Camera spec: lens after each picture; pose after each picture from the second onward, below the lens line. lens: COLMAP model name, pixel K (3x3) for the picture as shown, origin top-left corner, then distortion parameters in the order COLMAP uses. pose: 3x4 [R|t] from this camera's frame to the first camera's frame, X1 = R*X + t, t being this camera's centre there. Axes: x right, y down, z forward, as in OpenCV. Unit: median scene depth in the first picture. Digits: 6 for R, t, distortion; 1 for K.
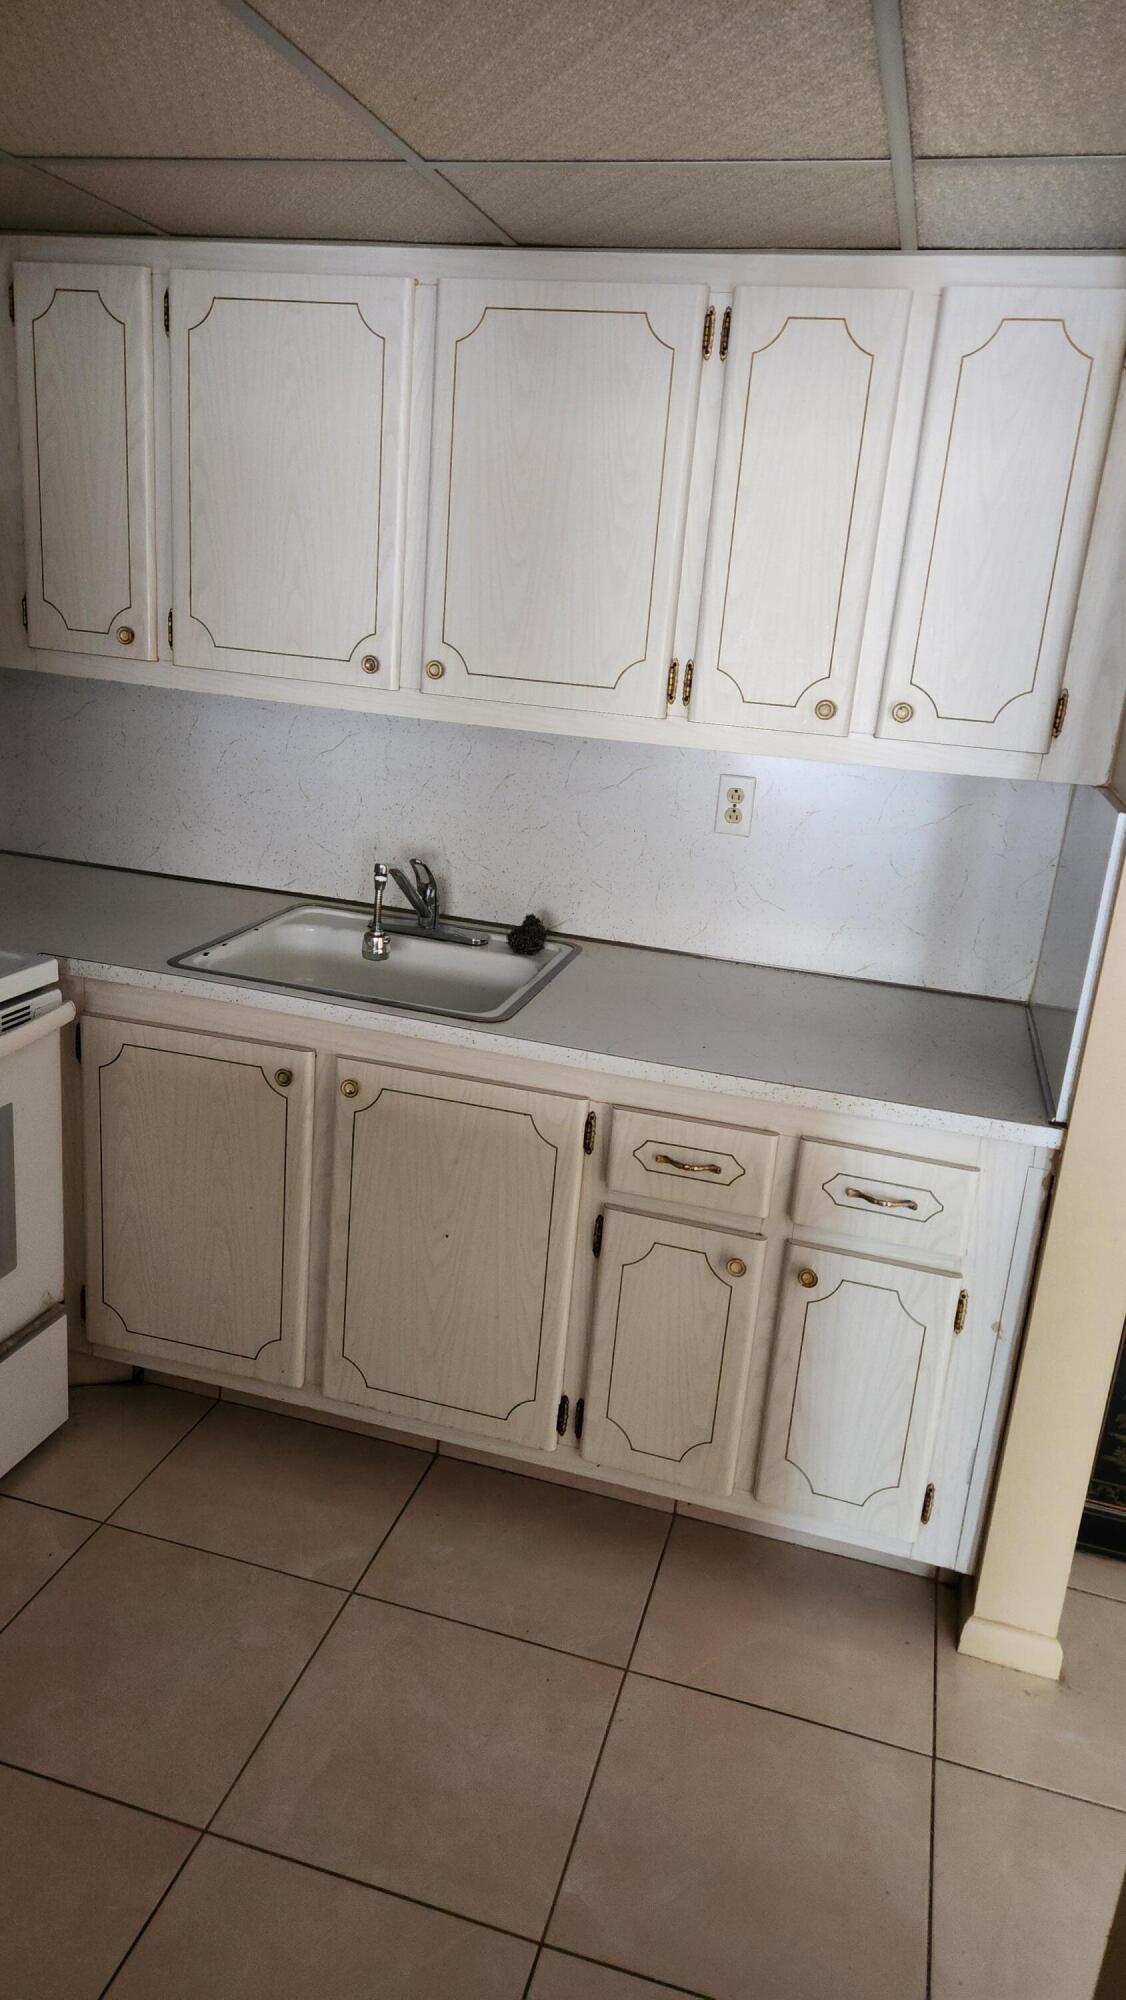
lens RADIAL K [[1342.8, 0, 570.4], [0, 1342.8, 969.9], [0, 0, 1]] dist [0.113393, -0.106095]
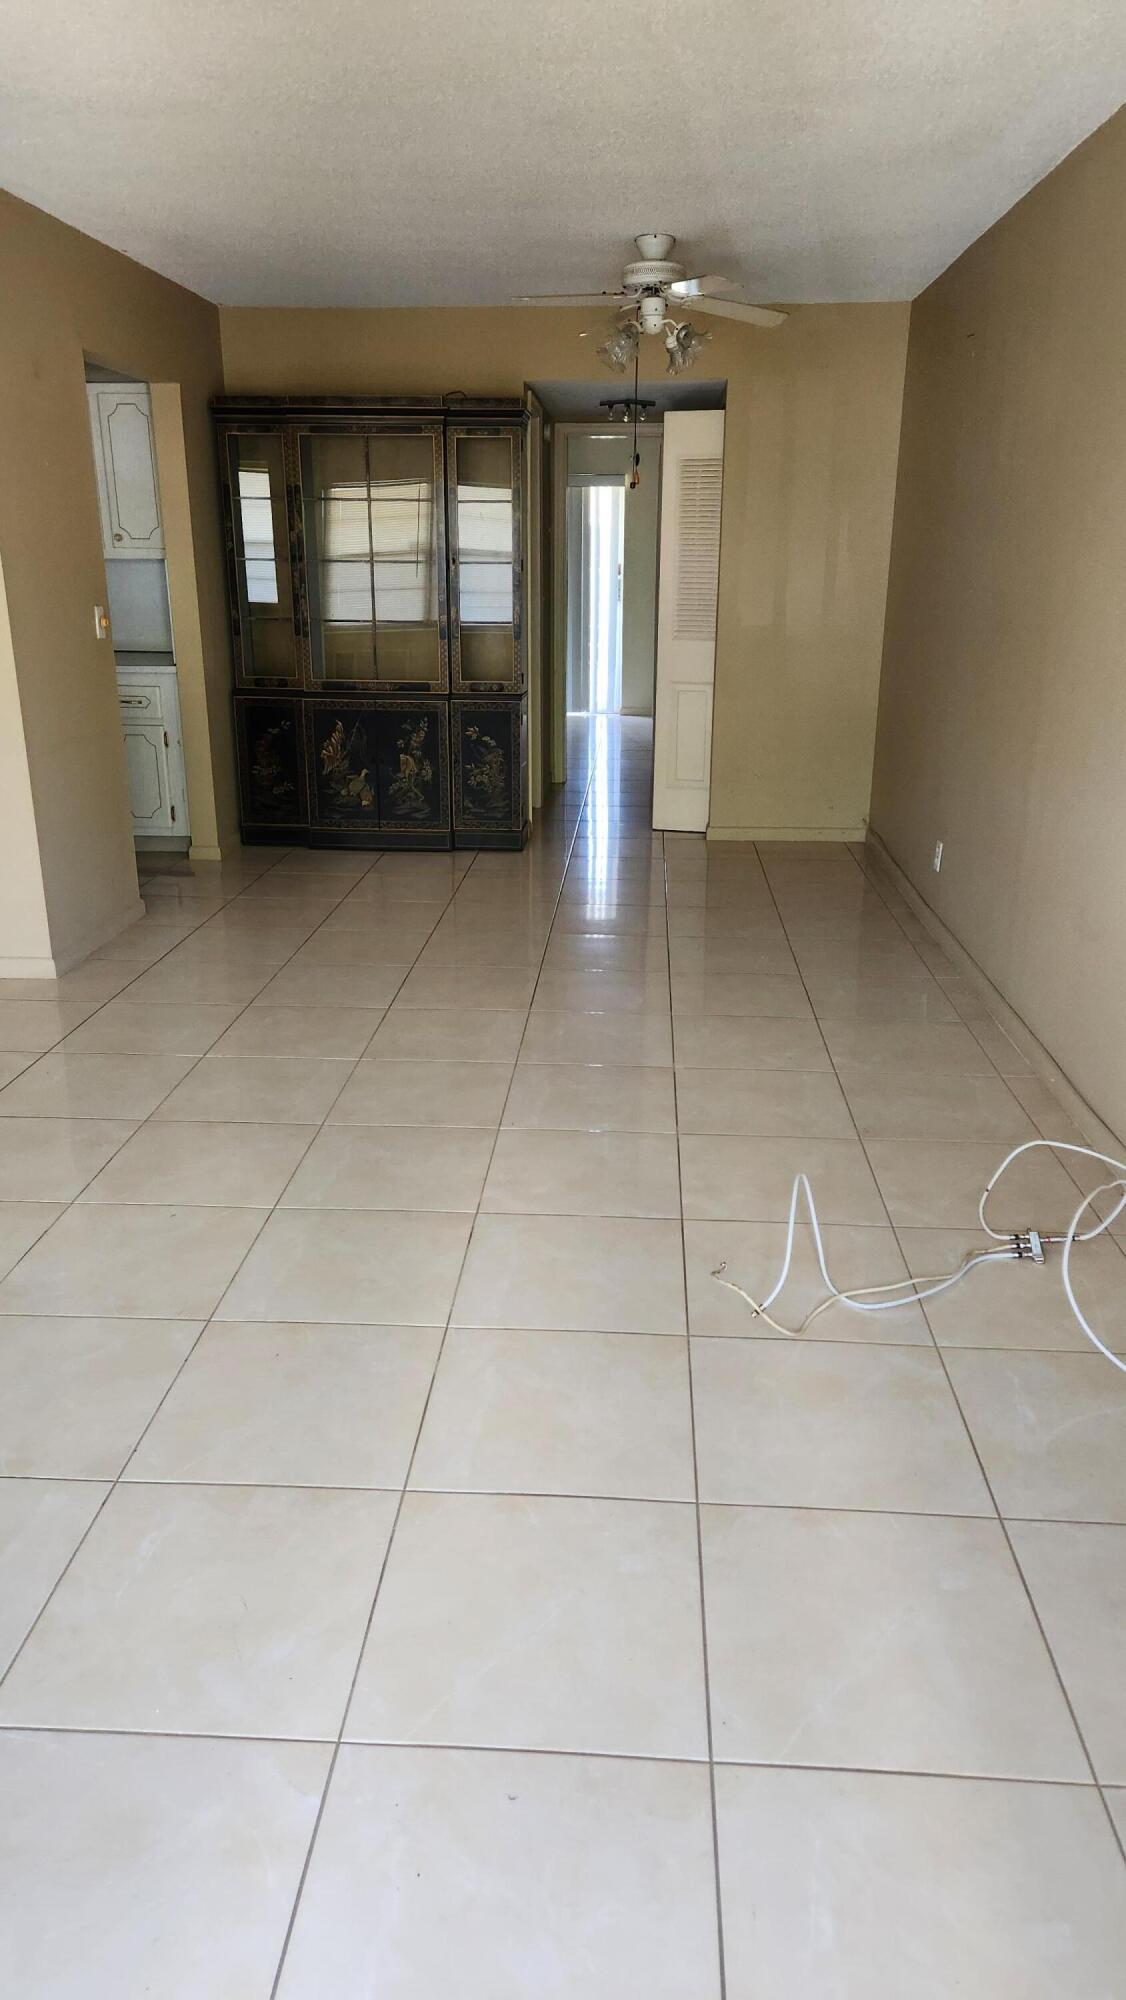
lens RADIAL K [[1342.8, 0, 570.4], [0, 1342.8, 969.9], [0, 0, 1]] dist [0.113393, -0.106095]
pose [[0.973405, -0.137427, 0.183295, 0.546166], [0.131737, 0.990355, 0.042924, 0.760586], [-0.187426, -0.017636, 0.982120, -2.166977]]
